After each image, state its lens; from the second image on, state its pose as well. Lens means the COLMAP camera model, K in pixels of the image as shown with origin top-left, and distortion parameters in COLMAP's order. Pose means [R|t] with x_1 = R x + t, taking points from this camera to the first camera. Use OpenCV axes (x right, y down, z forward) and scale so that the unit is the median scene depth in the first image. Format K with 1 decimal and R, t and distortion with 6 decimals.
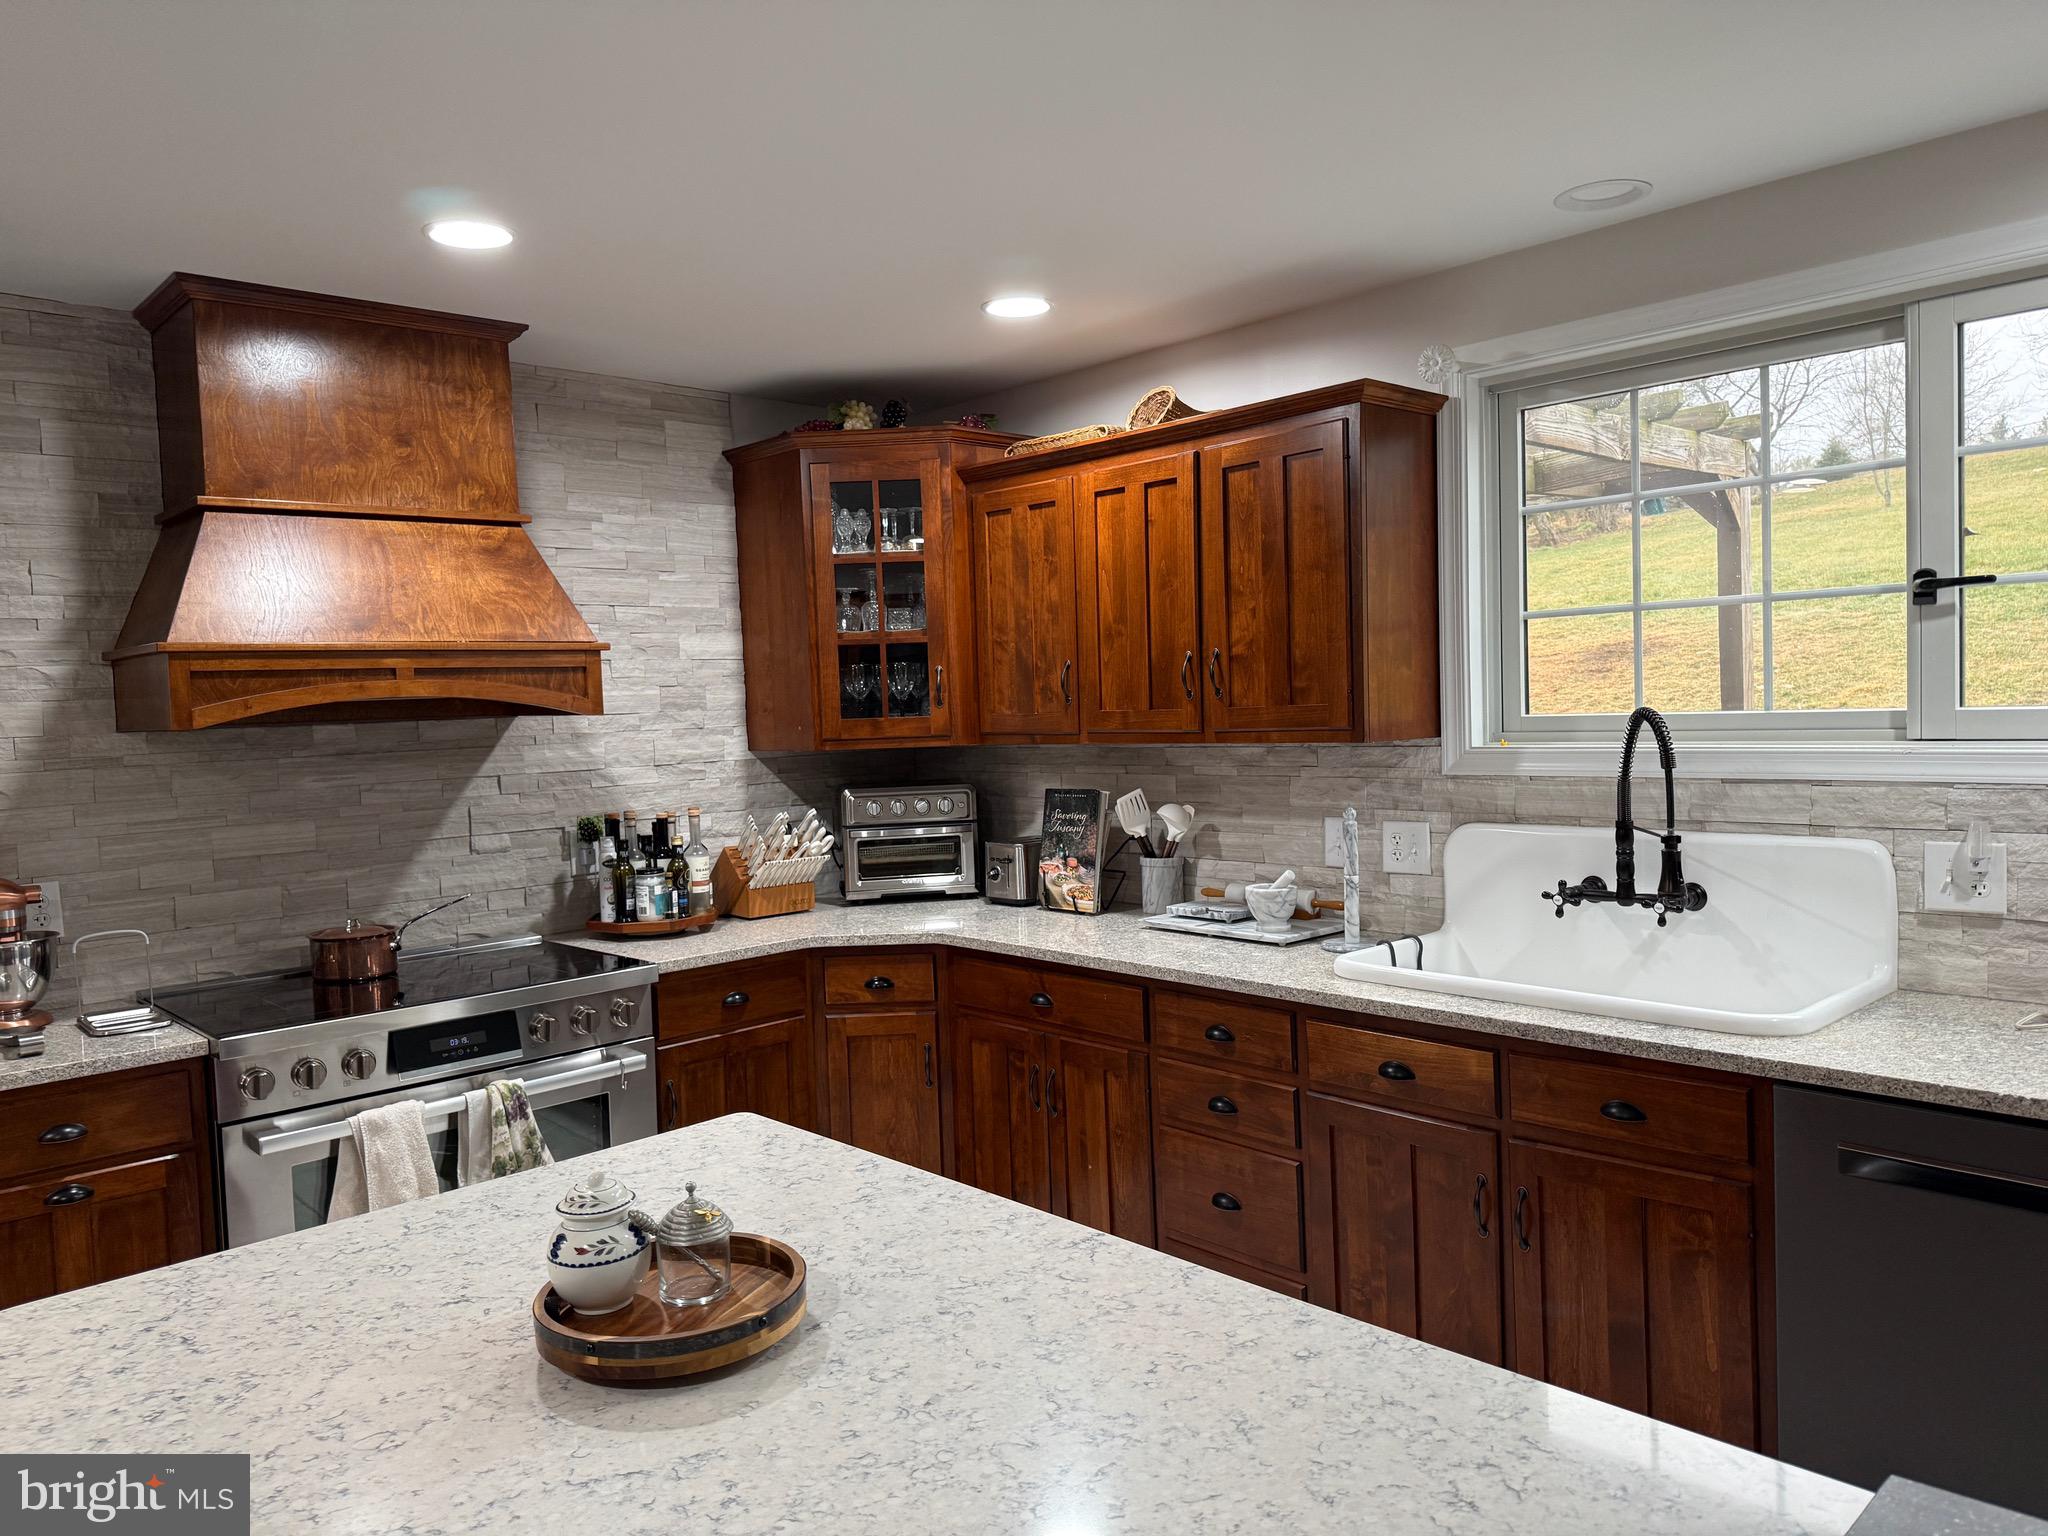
lens RADIAL K [[1460.2, 0, 1016.8], [0, 1460.2, 773.4], [0, 0, 1]] dist [0.152319, -0.231002]
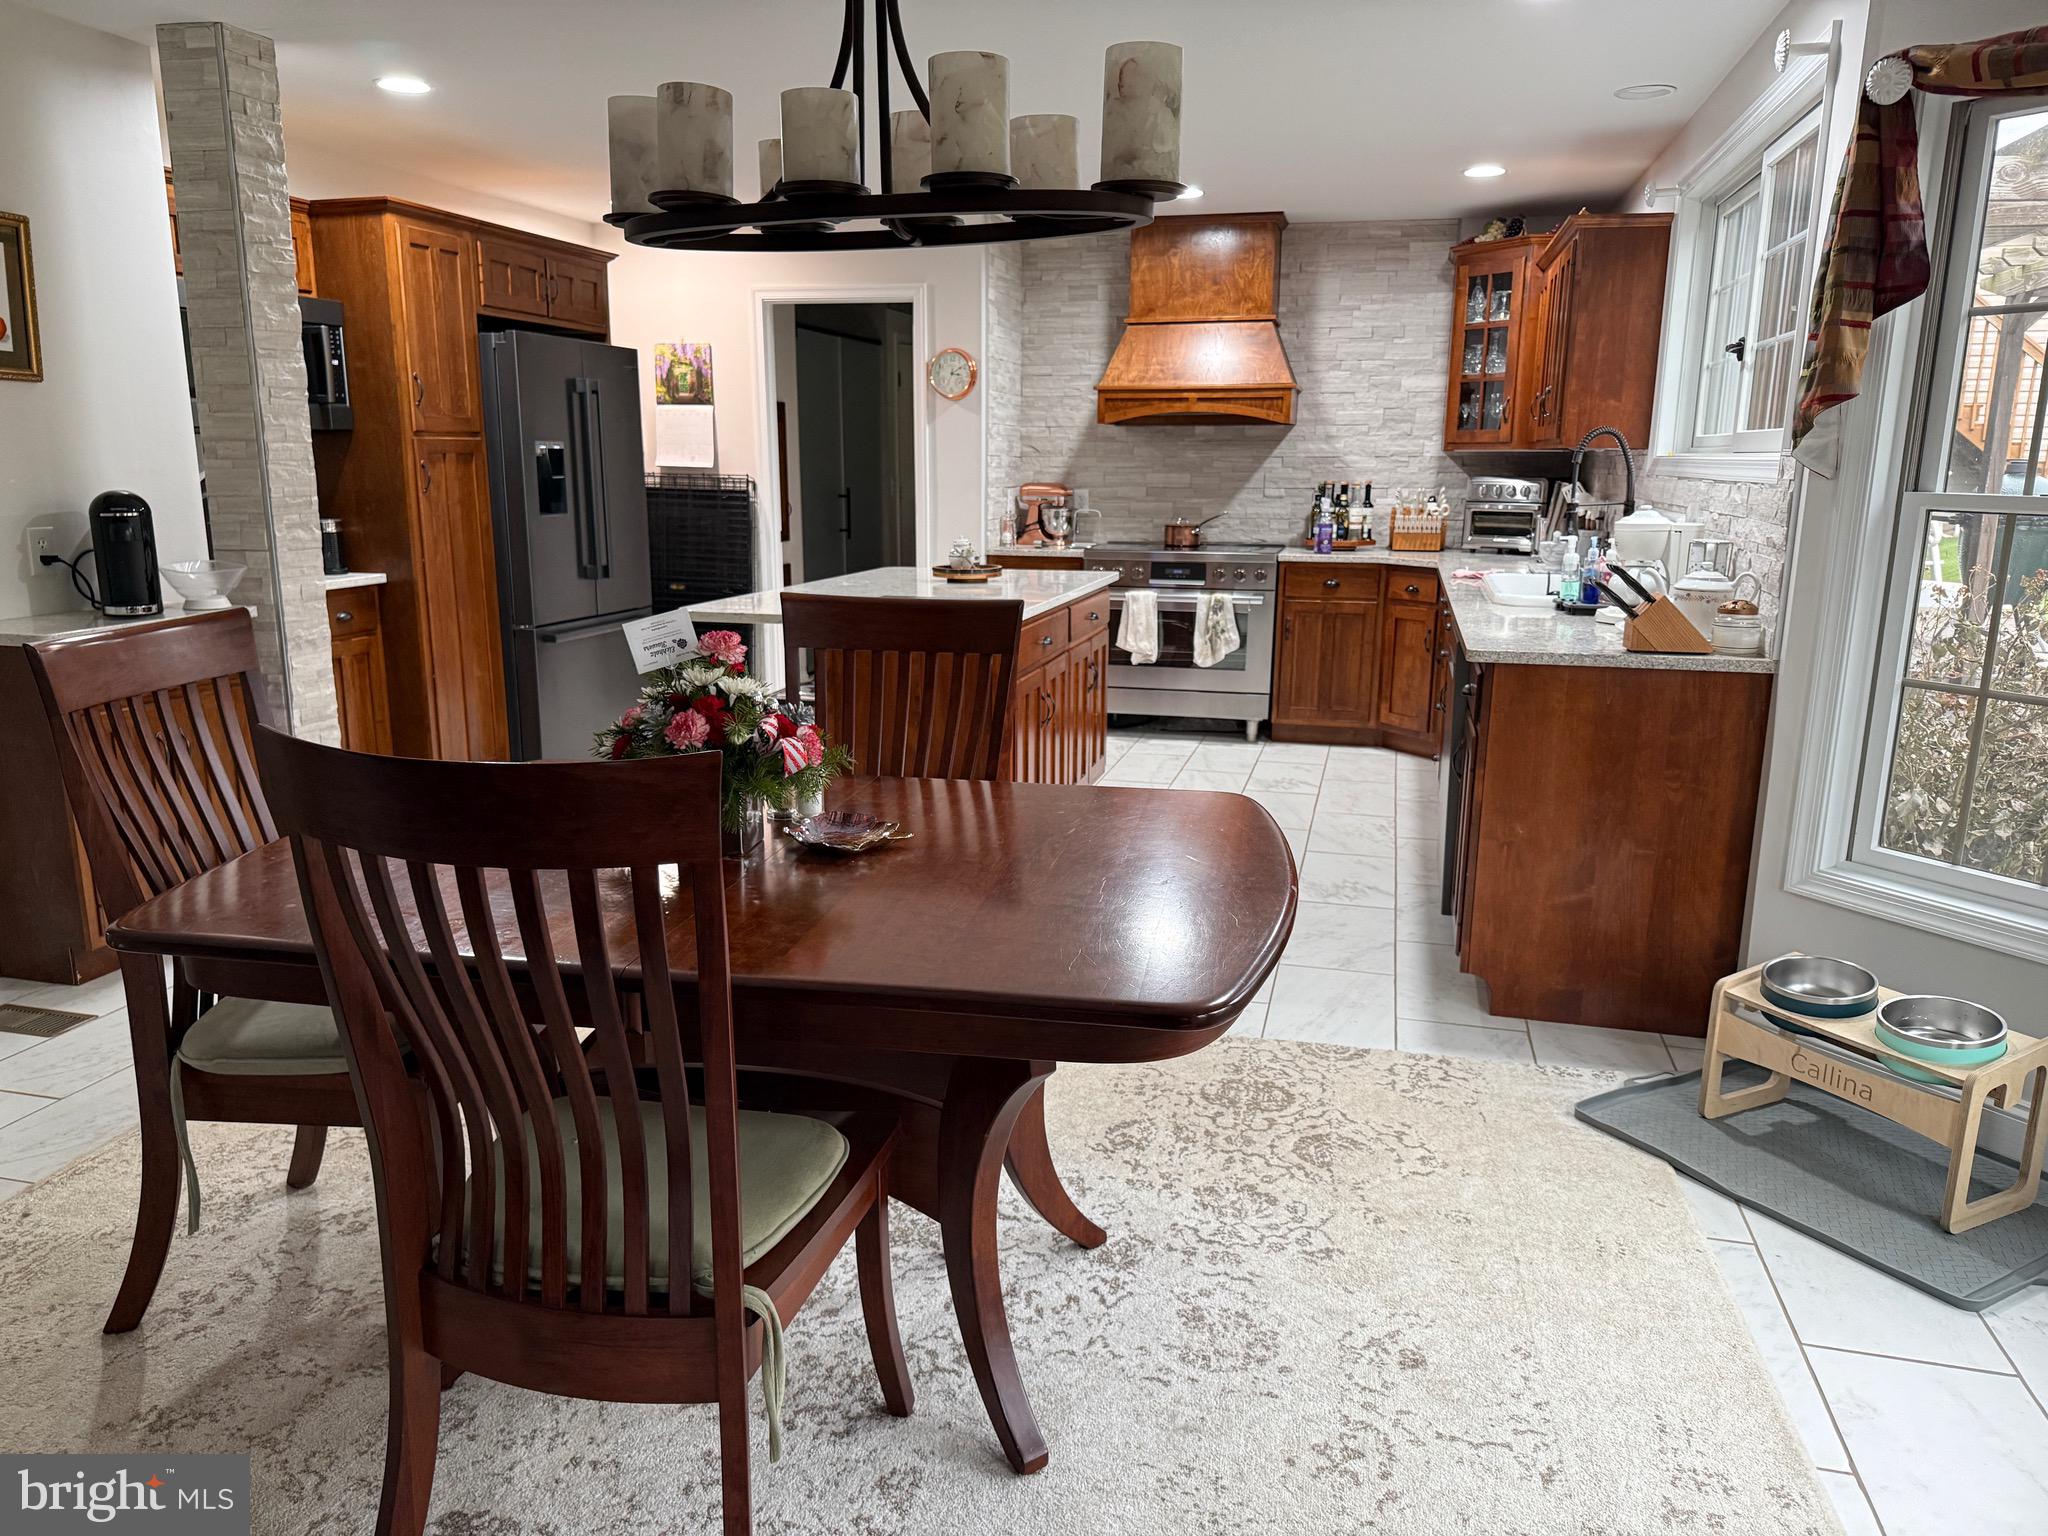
lens RADIAL K [[1434.4, 0, 1020.2], [0, 1434.4, 778.9], [0, 0, 1]] dist [0.137994, -0.221624]
pose [[0.547803, 0.223267, -0.806265, 1.066061], [-0.070718, 0.972640, 0.221291, 0.016460], [0.833613, -0.064207, 0.548604, -0.328793]]
